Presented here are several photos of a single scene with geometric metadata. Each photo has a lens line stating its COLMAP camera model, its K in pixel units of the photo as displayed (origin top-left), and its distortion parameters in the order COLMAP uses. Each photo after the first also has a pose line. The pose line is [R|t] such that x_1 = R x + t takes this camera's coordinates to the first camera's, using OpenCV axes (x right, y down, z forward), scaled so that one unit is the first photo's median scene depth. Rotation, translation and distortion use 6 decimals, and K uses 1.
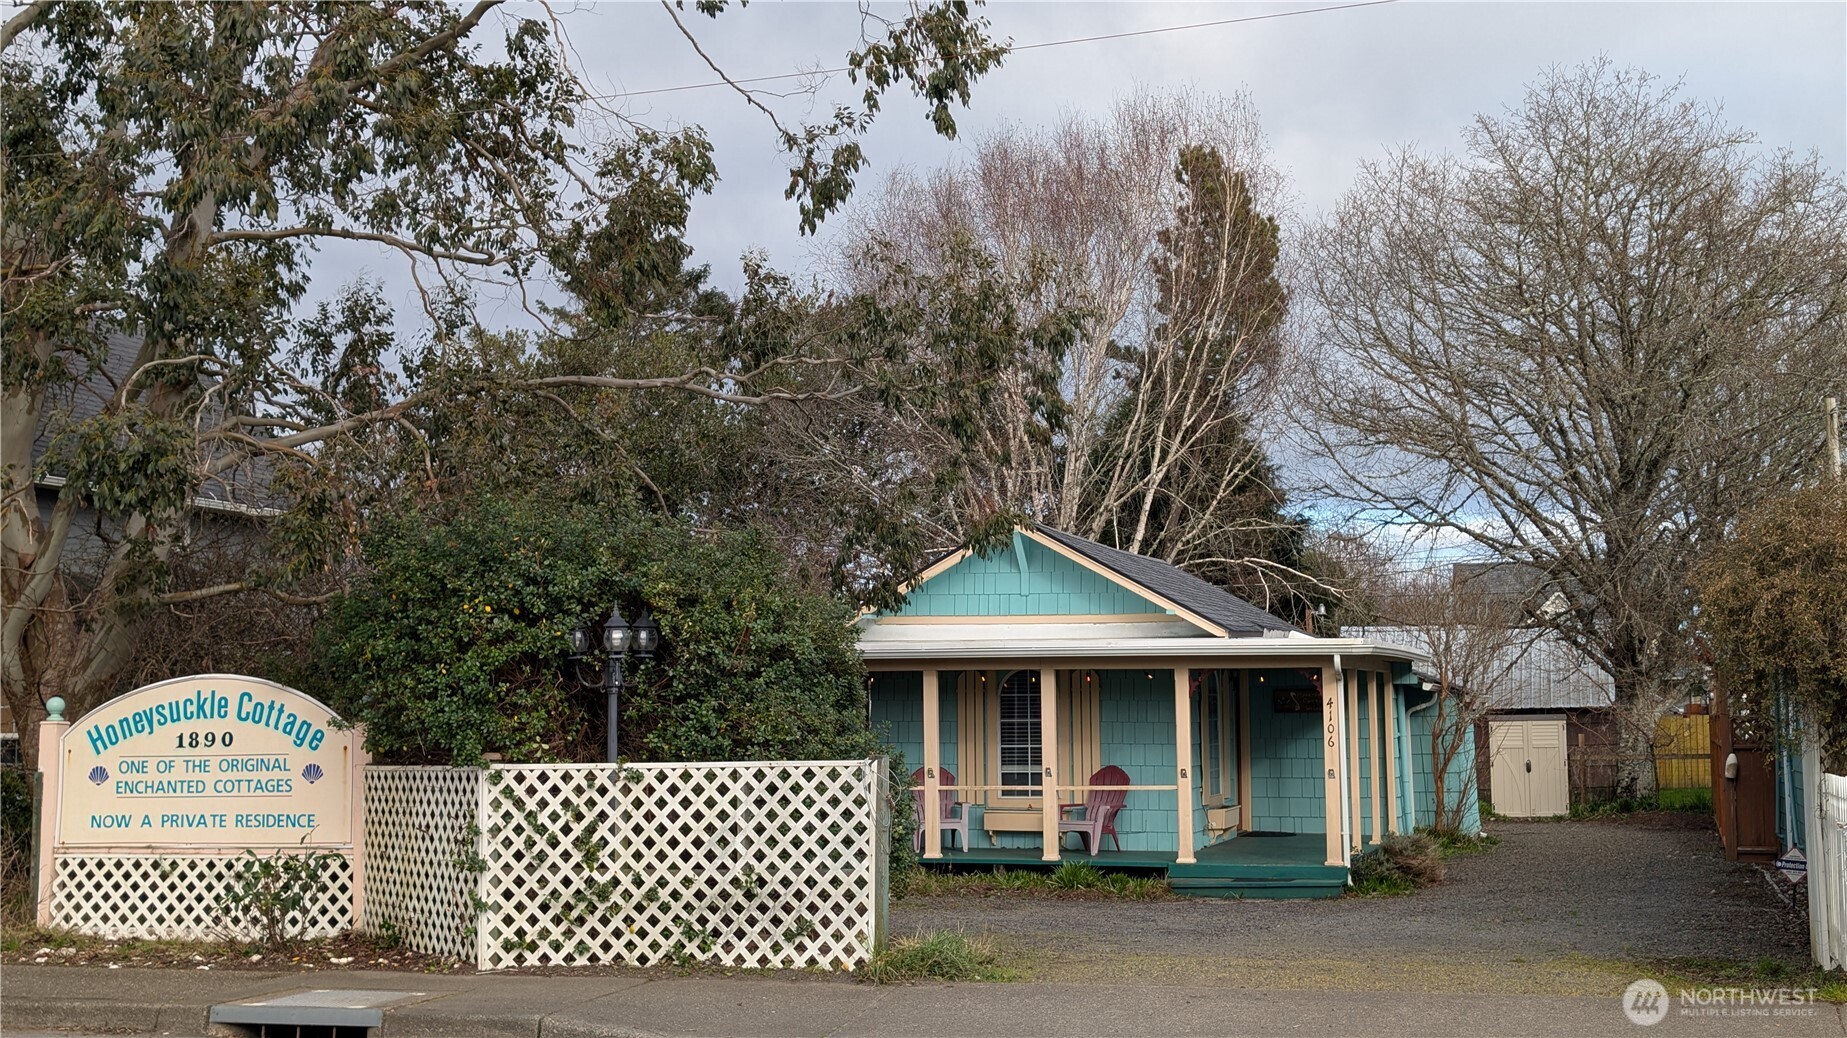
lens RADIAL K [[2034.4, 0, 923.5], [0, 2034.4, 519.0], [0, 0, 1]] dist [0.000686, -0.021016]
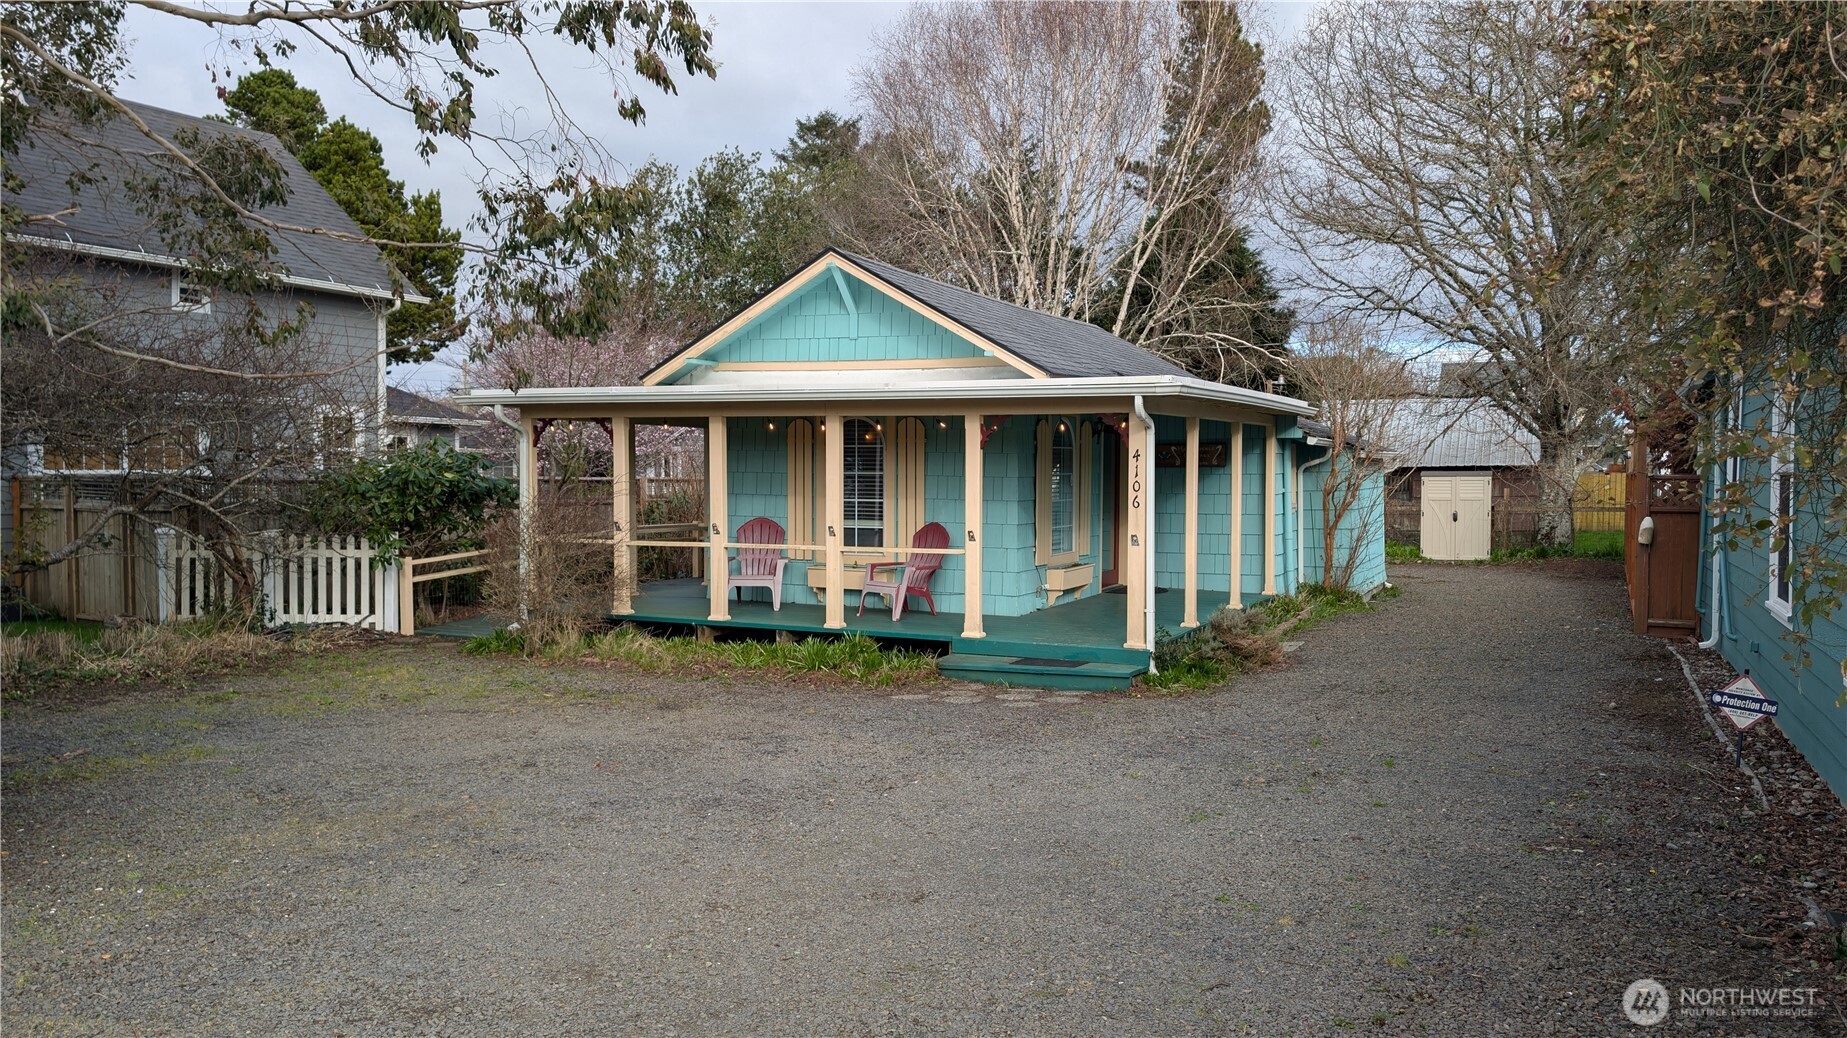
lens RADIAL K [[1299.7, 0, 923.5], [0, 1299.7, 519.0], [0, 0, 1]] dist [0.004201, 0.000099]
pose [[0.991672, 0.015310, -0.127879, 0.096589], [0.002256, 0.990692, 0.136104, 0.023368], [0.128772, -0.135259, 0.982407, 0.248114]]
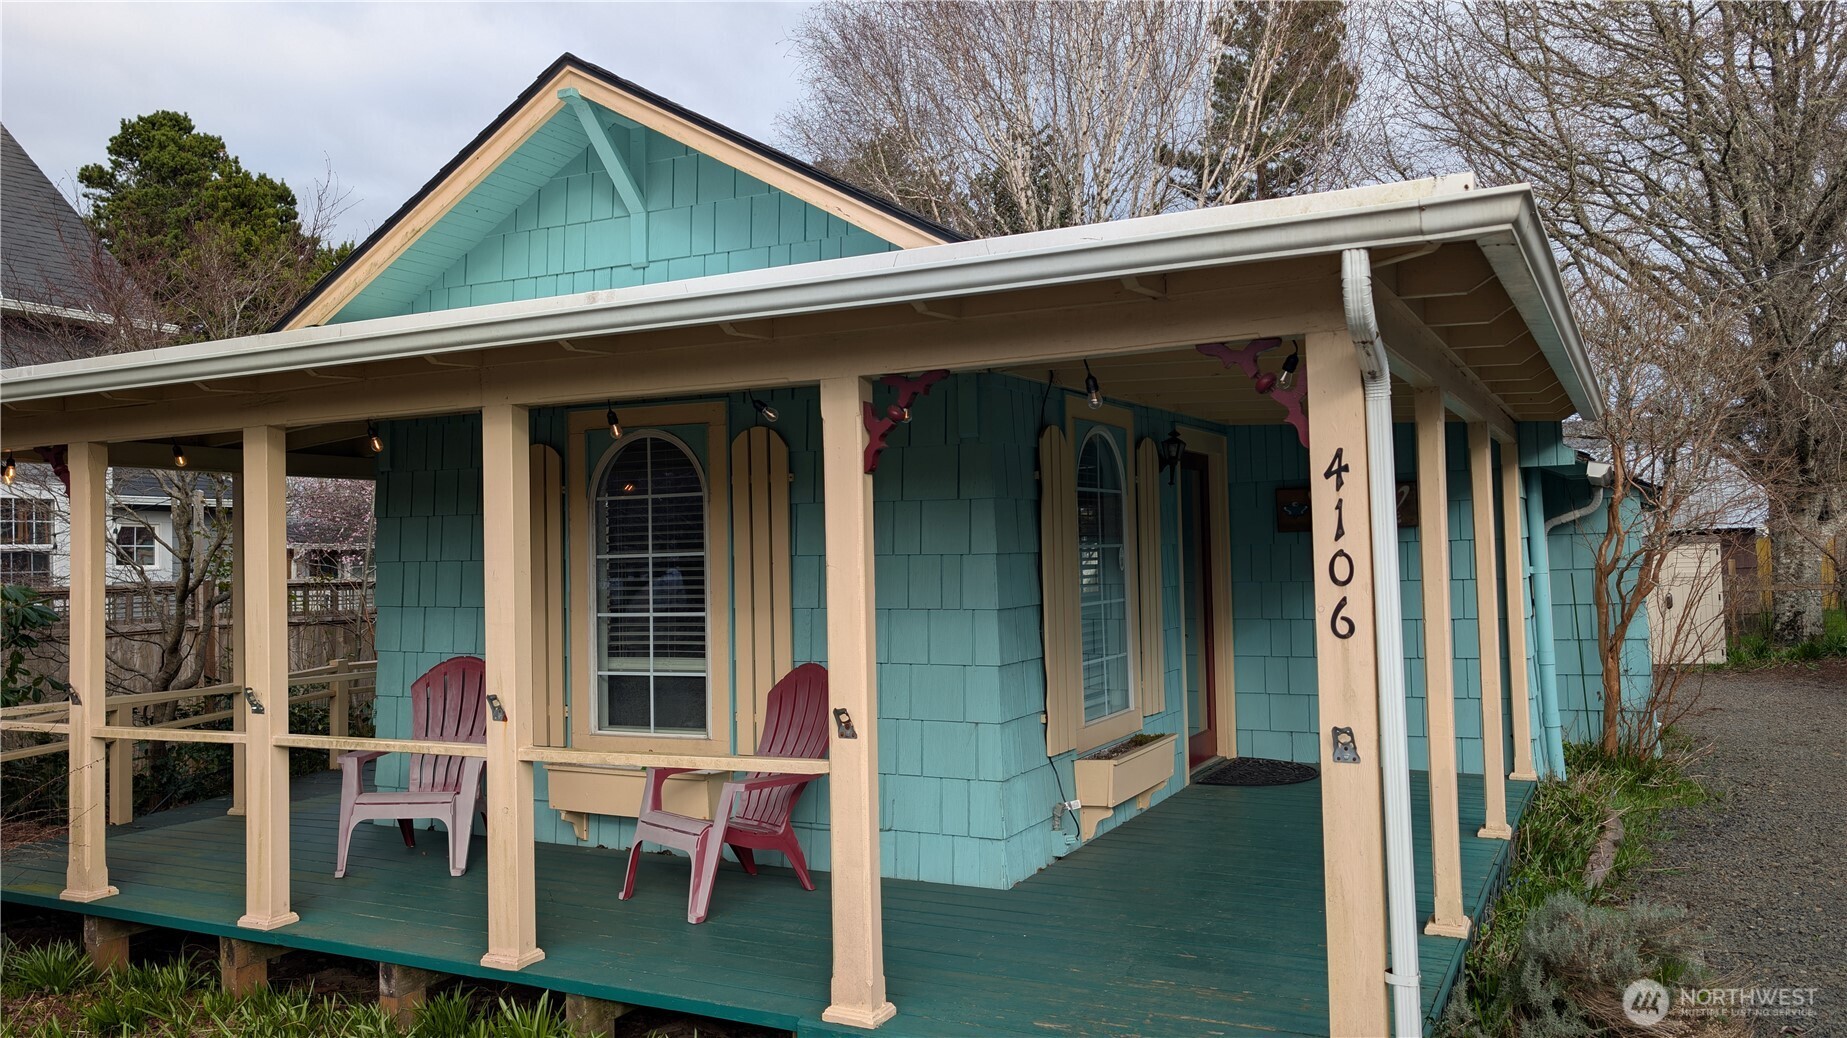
lens RADIAL K [[1391.2, 0, 936.3], [0, 1391.2, 489.7], [0, 0, 1]] dist [0.009104, 0.004957]
pose [[0.990205, -0.022597, -0.137781, 0.092227], [0.029636, 0.998347, 0.049246, 0.043987], [0.136440, -0.052847, 0.989238, 0.434333]]
